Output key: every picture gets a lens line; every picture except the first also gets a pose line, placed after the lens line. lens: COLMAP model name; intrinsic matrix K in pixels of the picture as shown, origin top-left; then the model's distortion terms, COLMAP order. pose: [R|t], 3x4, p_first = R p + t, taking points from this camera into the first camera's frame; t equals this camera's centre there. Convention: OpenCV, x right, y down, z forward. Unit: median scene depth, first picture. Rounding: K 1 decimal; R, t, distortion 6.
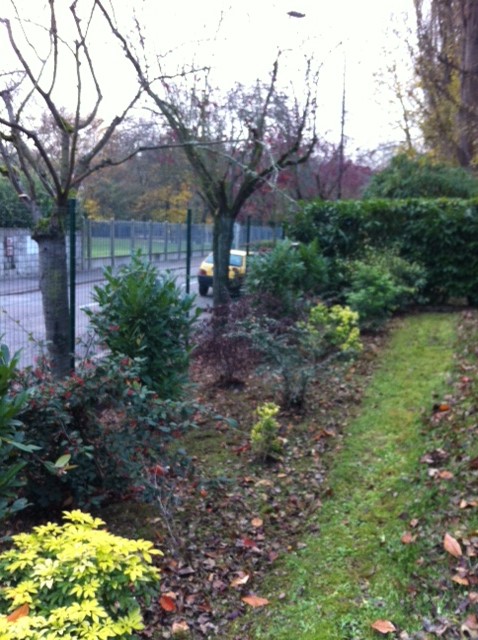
lens RADIAL K [[656.5, 0, 239.0], [0, 656.5, 320.0], [0, 0, 1]] dist [0.006590, -0.029788]
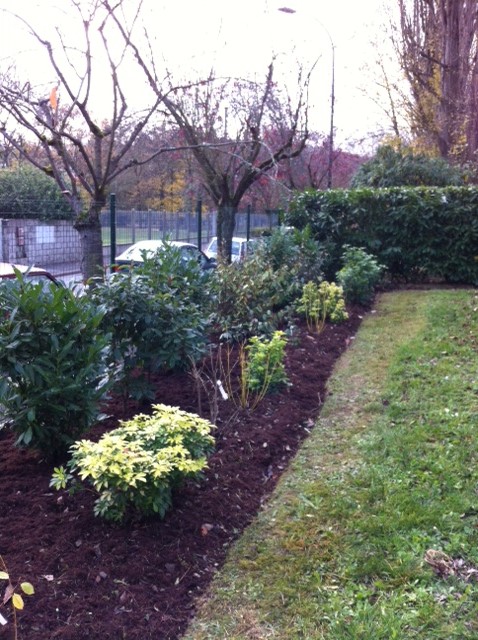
lens RADIAL K [[643.8, 0, 238.0], [0, 643.8, 330.8], [0, 0, 1]] dist [-0.009201, -0.014365]
pose [[0.999857, -0.015196, 0.007390, -0.013464], [0.014901, 0.999146, 0.038544, 0.012277], [-0.007969, -0.038428, 0.999230, -0.096861]]
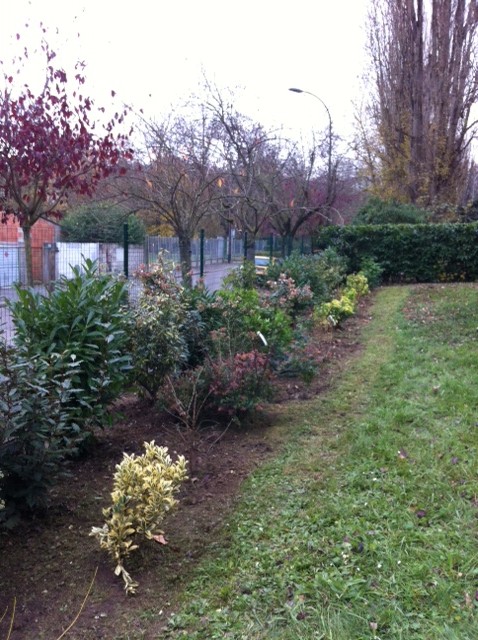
lens RADIAL K [[643.1, 0, 239.0], [0, 643.1, 320.0], [0, 0, 1]] dist [0.082925, -0.175571]
pose [[0.998146, -0.018820, 0.057889, -0.254253], [0.019759, 0.999681, -0.015700, 0.102965], [-0.057575, 0.016815, 0.998200, -0.779798]]
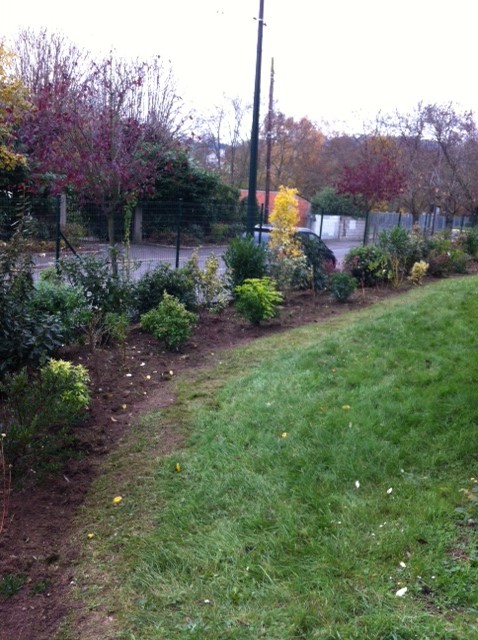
lens RADIAL K [[656.5, 0, 239.0], [0, 656.5, 320.0], [0, 0, 1]] dist [0.006590, -0.029788]
pose [[0.971863, 0.064908, -0.226429, -0.325363], [-0.059591, 0.997764, 0.030248, 0.247939], [0.227886, -0.015904, 0.973558, -1.878749]]
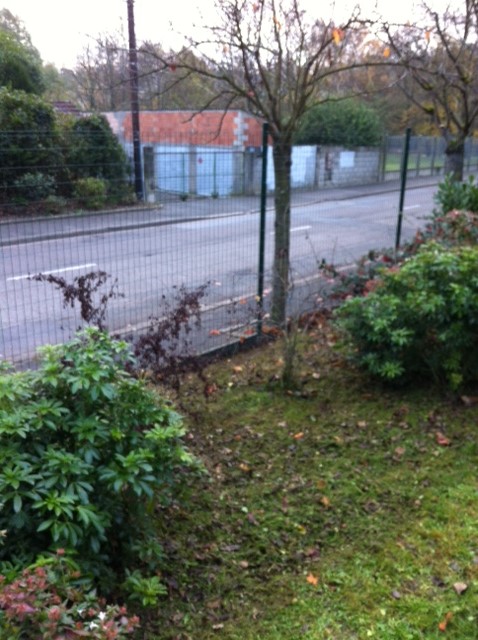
lens RADIAL K [[656.5, 0, 239.0], [0, 656.5, 320.0], [0, 0, 1]] dist [0.006590, -0.029788]
pose [[0.932572, 0.066881, -0.354735, -0.092565], [-0.022746, 0.991622, 0.127159, 0.052061], [0.360267, -0.110516, 0.926280, -0.392416]]
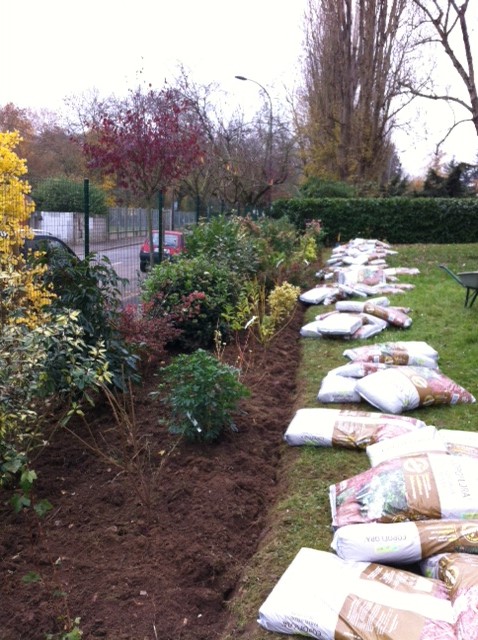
lens RADIAL K [[642.7, 0, 239.5], [0, 642.7, 339.0], [0, 0, 1]] dist [0.013344, 0.008585]
pose [[0.983222, -0.040073, 0.177956, -0.443504], [0.030515, 0.997957, 0.056131, 0.167725], [-0.179842, -0.049759, 0.982436, -1.167237]]
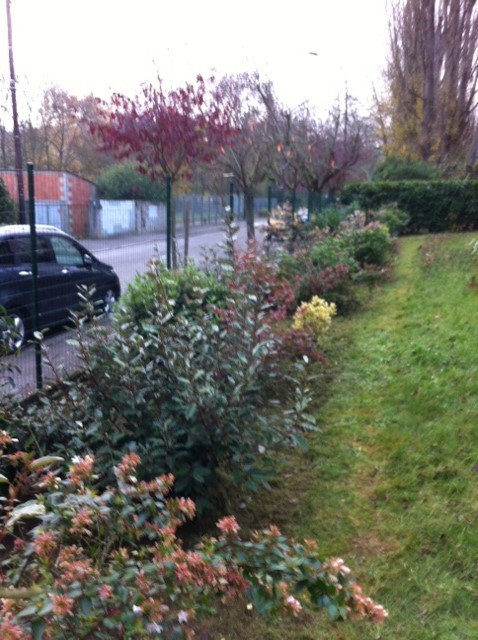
lens RADIAL K [[650.1, 0, 239.0], [0, 650.1, 320.0], [0, 0, 1]] dist [0.010874, -0.034403]
pose [[0.998175, -0.030157, 0.052319, -0.361395], [0.027781, 0.998575, 0.045562, 0.141003], [-0.053618, -0.044026, 0.997591, -1.016205]]
